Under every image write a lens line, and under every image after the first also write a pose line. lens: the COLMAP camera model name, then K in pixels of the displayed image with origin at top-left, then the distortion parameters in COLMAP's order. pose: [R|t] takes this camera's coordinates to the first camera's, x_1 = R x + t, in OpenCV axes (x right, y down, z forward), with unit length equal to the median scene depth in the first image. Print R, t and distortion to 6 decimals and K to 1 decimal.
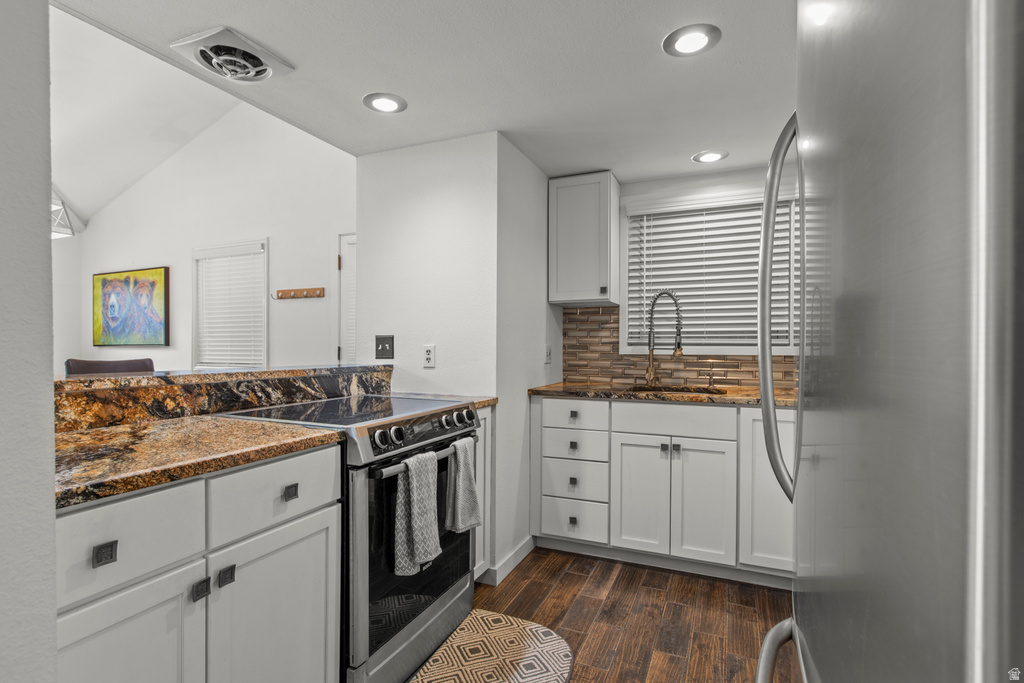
lens RADIAL K [[508.9, 0, 509.9], [0, 508.9, 344.3], [0, 0, 1]] dist [-0.001996, -0.000844]
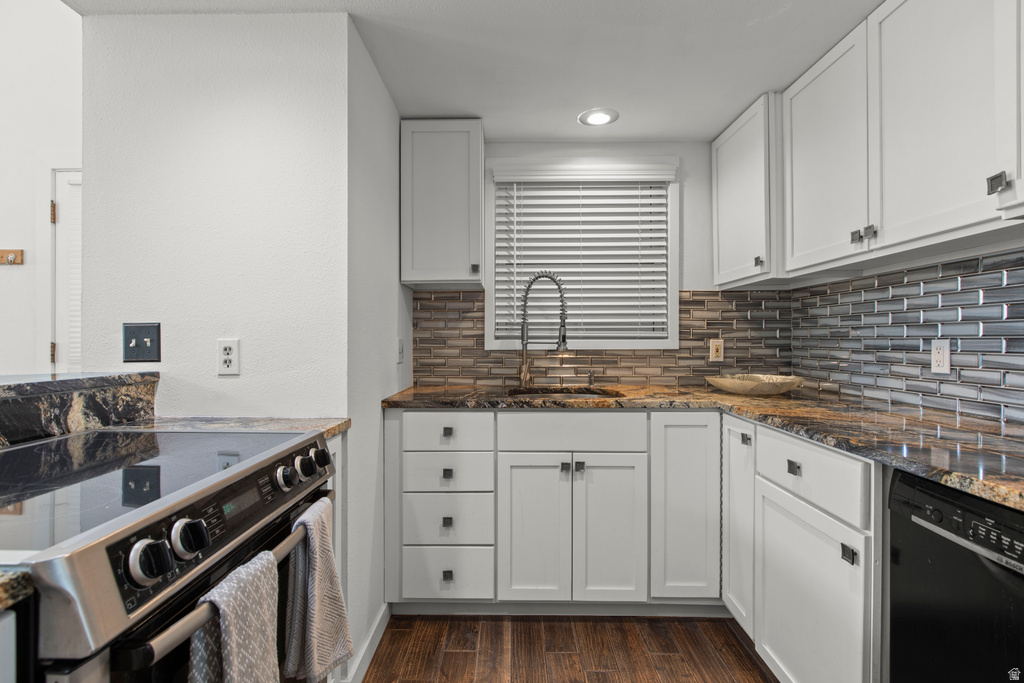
lens RADIAL K [[508.9, 0, 510.6], [0, 508.9, 338.5], [0, 0, 1]] dist [-0.001996, -0.000844]
pose [[0.921812, -0.002449, 0.387631, -0.081025], [0.002517, 0.999997, 0.000334, 0.001595], [-0.387630, 0.000667, 0.921815, 0.291976]]
